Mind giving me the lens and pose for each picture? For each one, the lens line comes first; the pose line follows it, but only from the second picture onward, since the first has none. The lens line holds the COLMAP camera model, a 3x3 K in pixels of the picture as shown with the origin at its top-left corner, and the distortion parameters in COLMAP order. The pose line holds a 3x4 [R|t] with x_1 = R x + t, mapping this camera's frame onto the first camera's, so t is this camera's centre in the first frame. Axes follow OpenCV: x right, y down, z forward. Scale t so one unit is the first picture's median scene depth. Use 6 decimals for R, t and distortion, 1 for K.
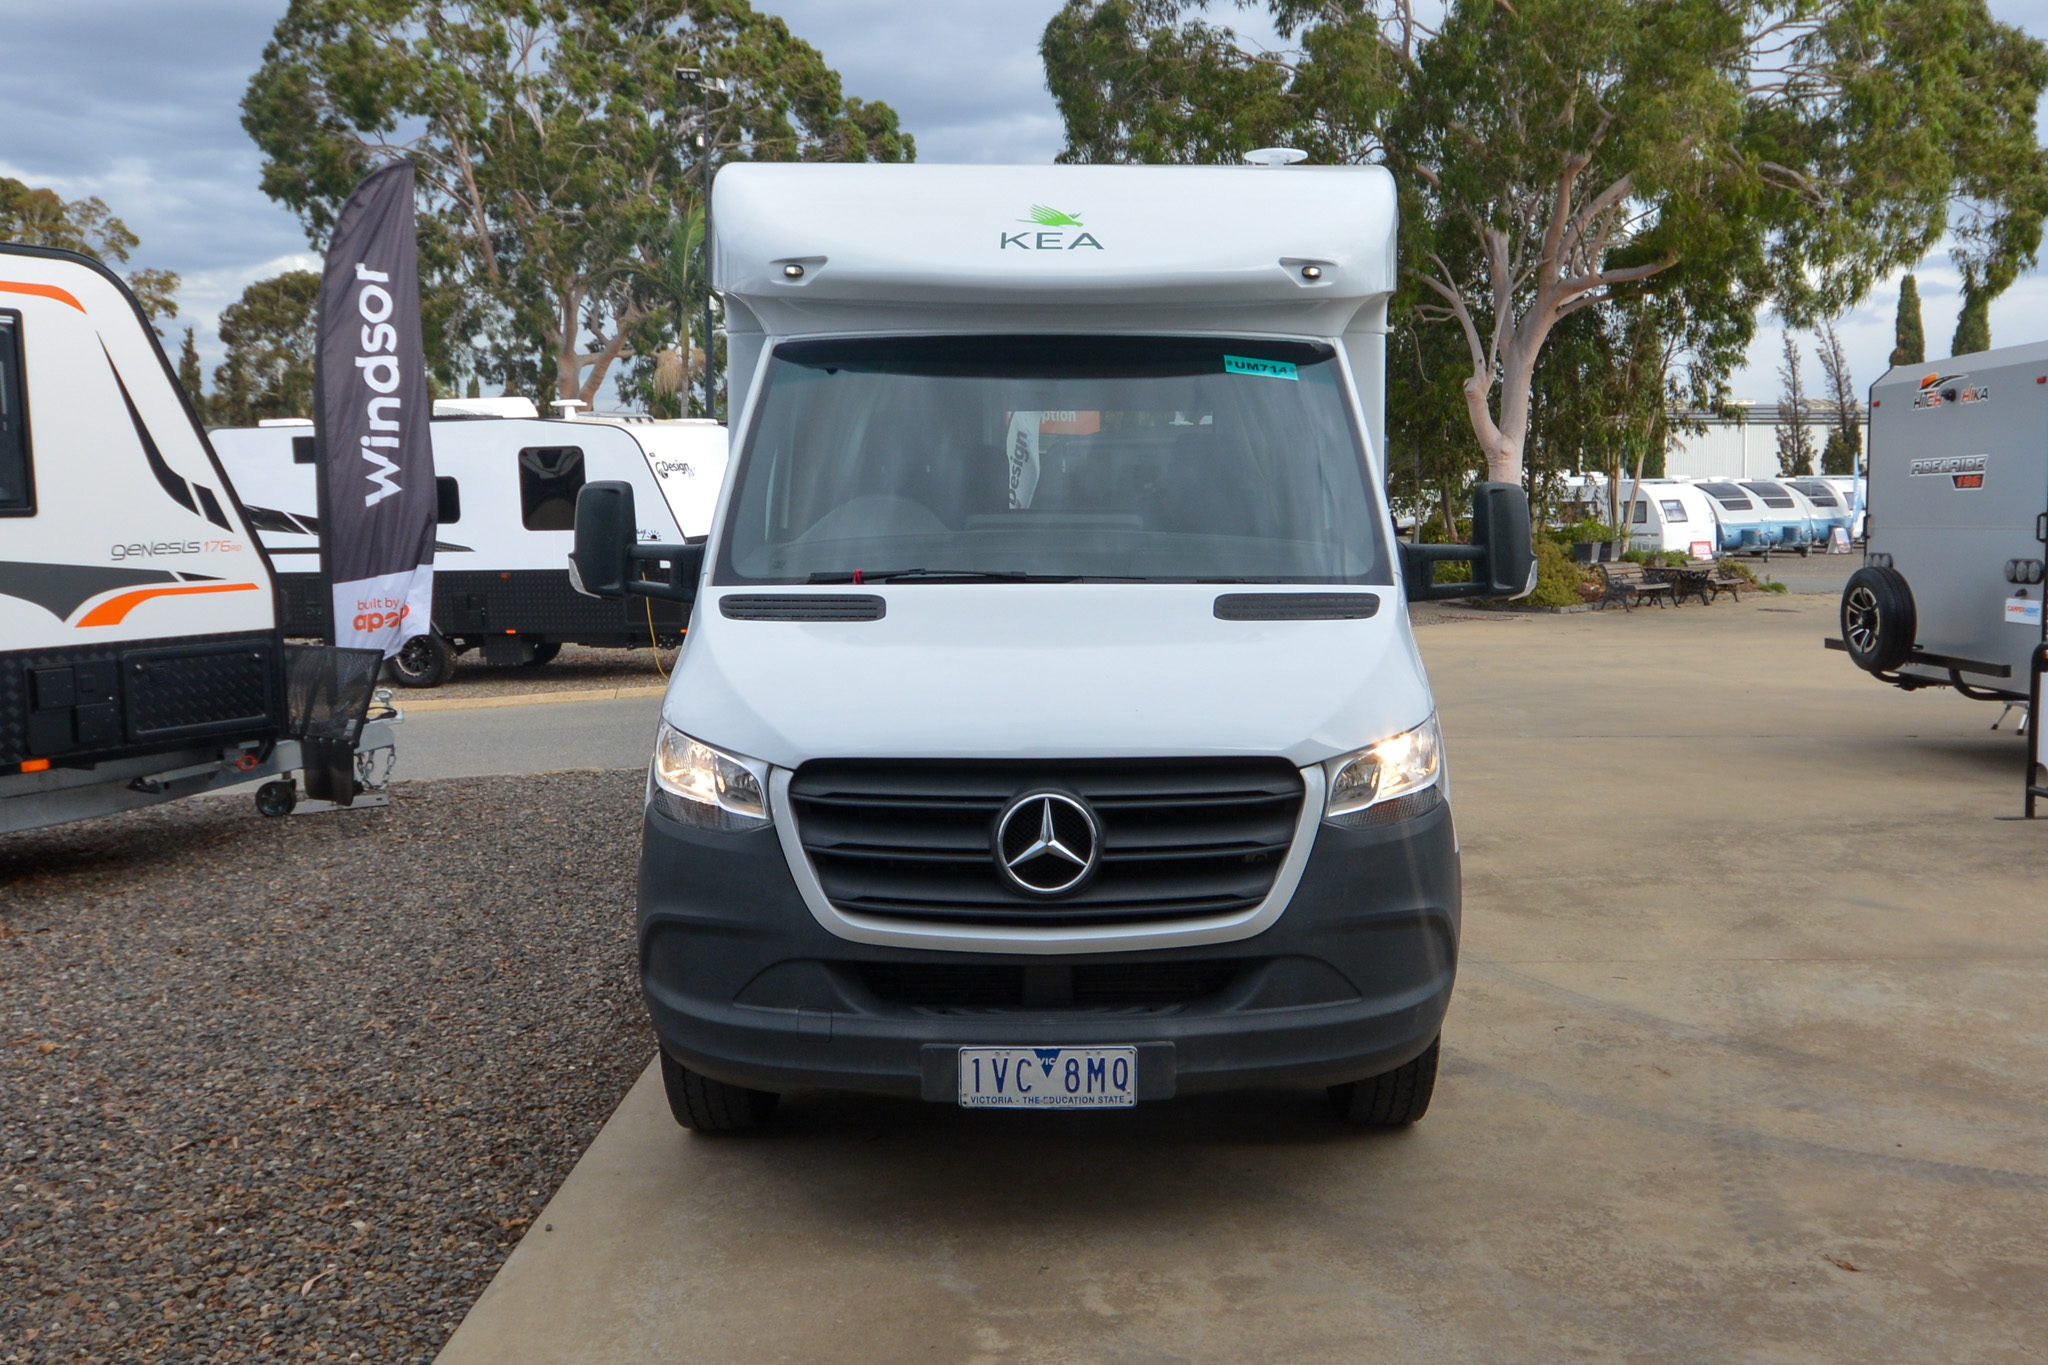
lens RADIAL K [[1852.3, 0, 1043.0], [0, 1852.3, 679.5], [0, 0, 1]] dist [-0.045690, 0.012438]
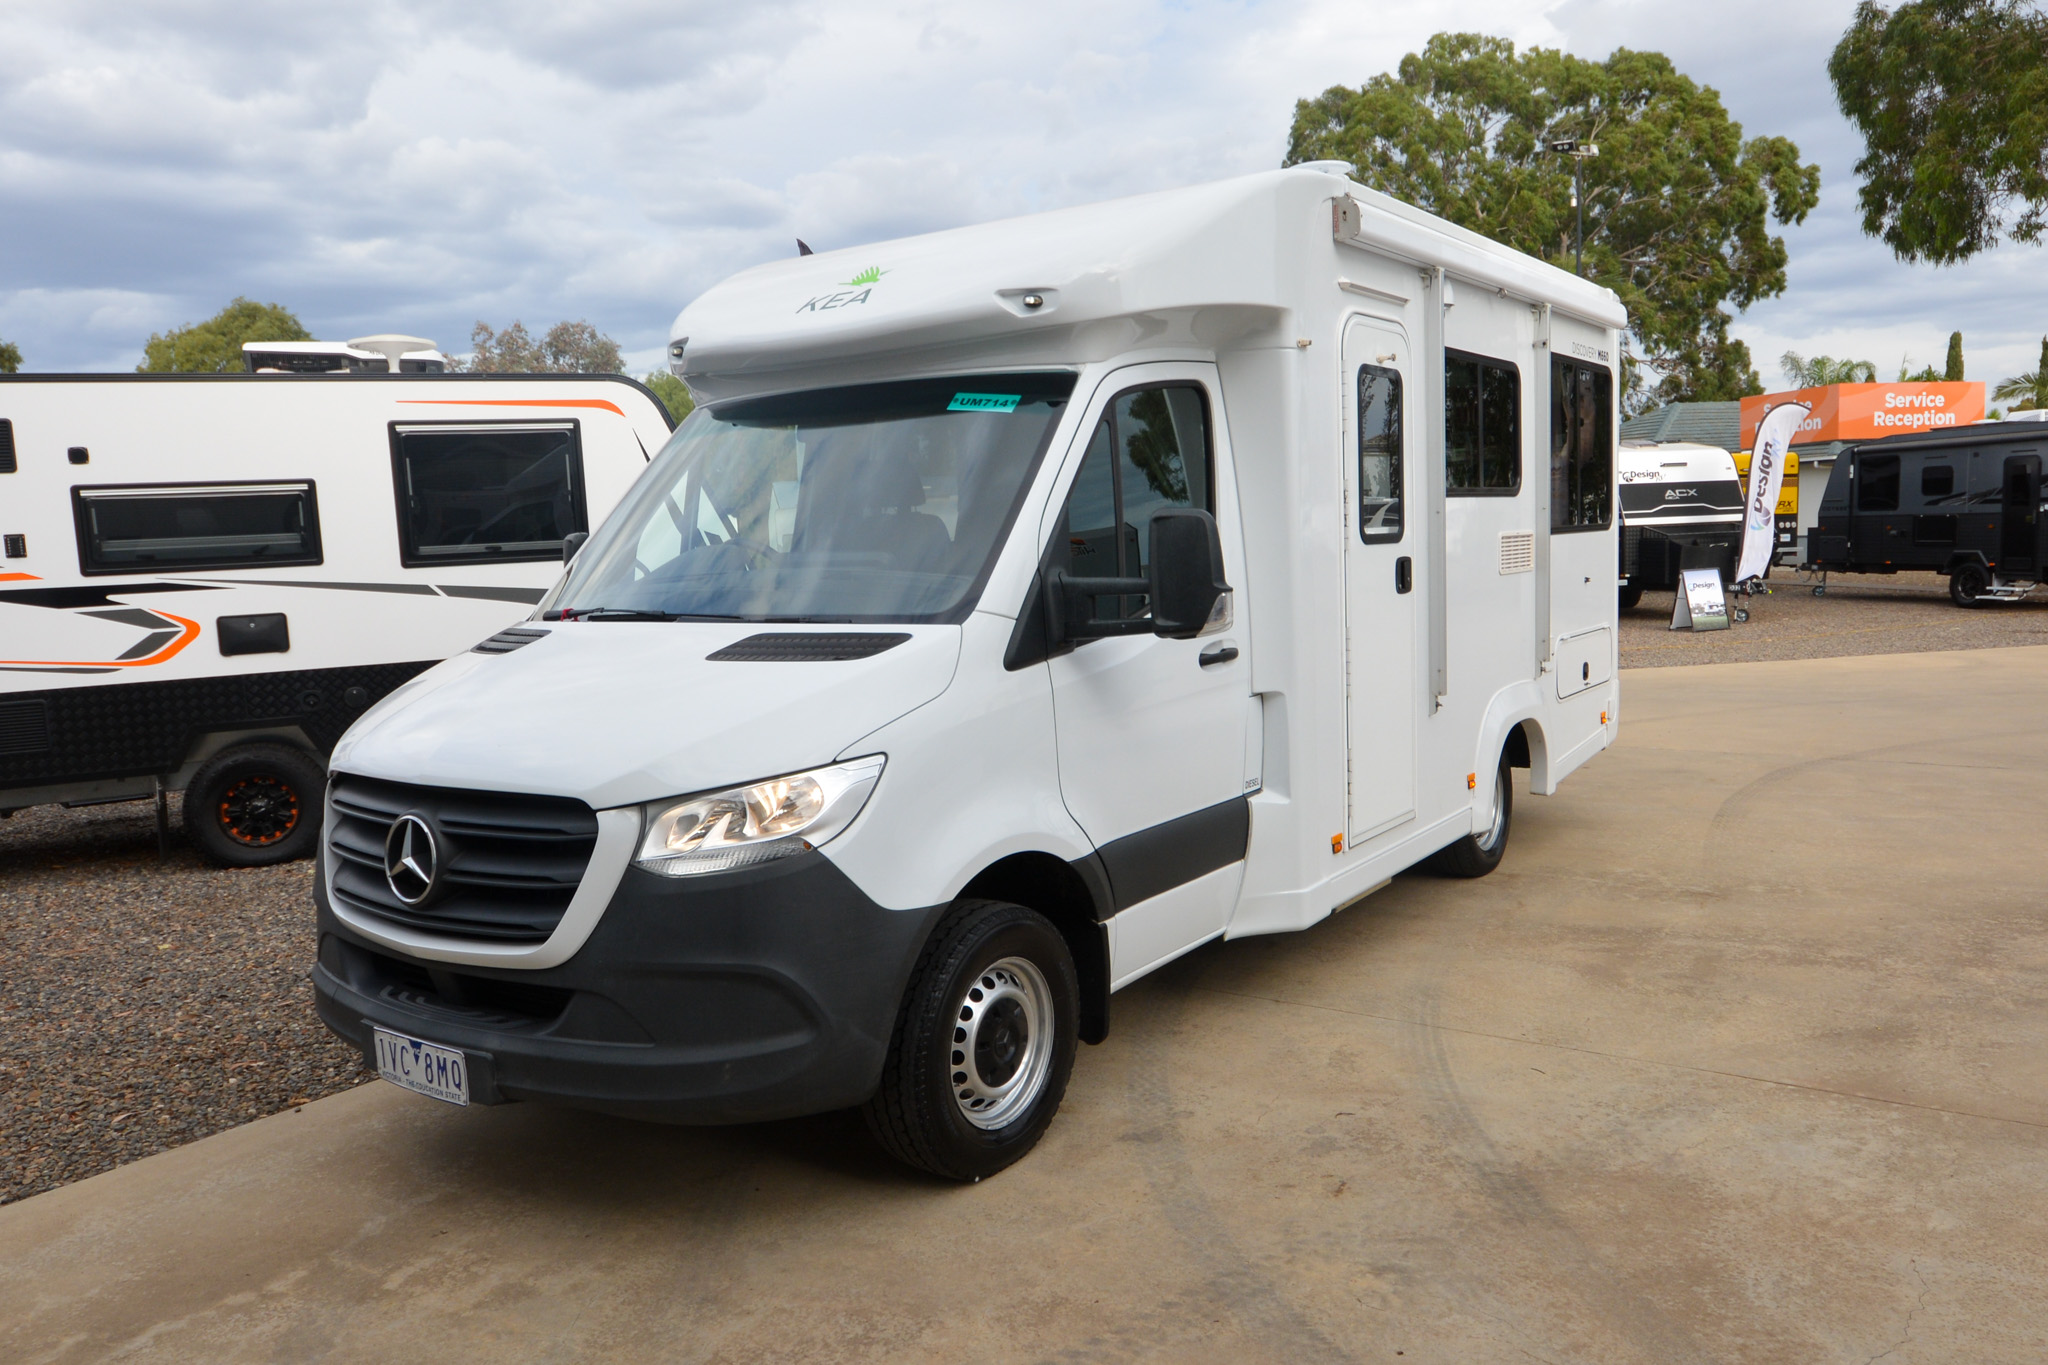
lens RADIAL K [[1486.6, 0, 1017.5], [0, 1486.6, 695.2], [0, 0, 1]] dist [-0.013020, 0.006226]
pose [[0.814756, 0.032593, -0.578887, 0.801804], [-0.020504, 0.999414, 0.027412, -0.042976], [0.579441, -0.010464, 0.814947, 0.464789]]
